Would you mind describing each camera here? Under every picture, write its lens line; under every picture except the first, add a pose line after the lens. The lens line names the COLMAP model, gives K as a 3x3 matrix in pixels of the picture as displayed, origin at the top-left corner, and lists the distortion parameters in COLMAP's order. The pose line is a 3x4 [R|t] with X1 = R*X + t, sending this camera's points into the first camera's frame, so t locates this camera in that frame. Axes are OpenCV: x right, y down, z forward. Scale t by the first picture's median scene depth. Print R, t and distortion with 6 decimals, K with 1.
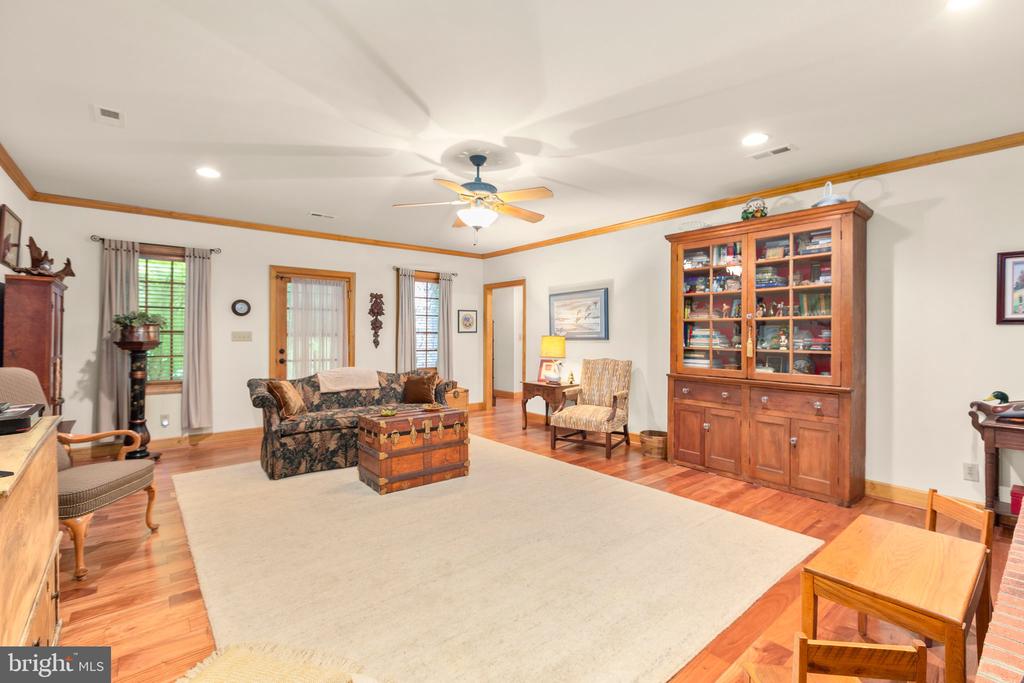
lens RADIAL K [[447.6, 0, 515.4], [0, 447.6, 338.0], [0, 0, 1]] dist [-0.000602, 0.000027]
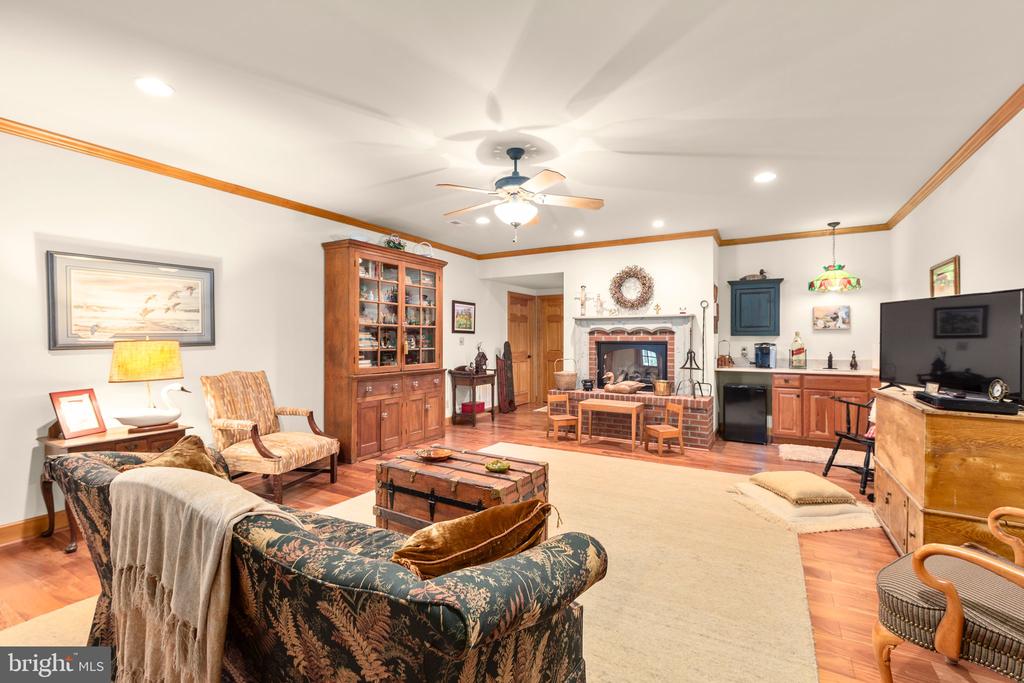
lens RADIAL K [[447.6, 0, 515.4], [0, 447.6, 338.0], [0, 0, 1]] dist [-0.000602, 0.000027]
pose [[-0.347426, 0.006004, 0.937688, -0.836693], [0.012855, 0.999916, -0.001639, -0.000069], [-0.937619, 0.011484, -0.347474, 1.142734]]
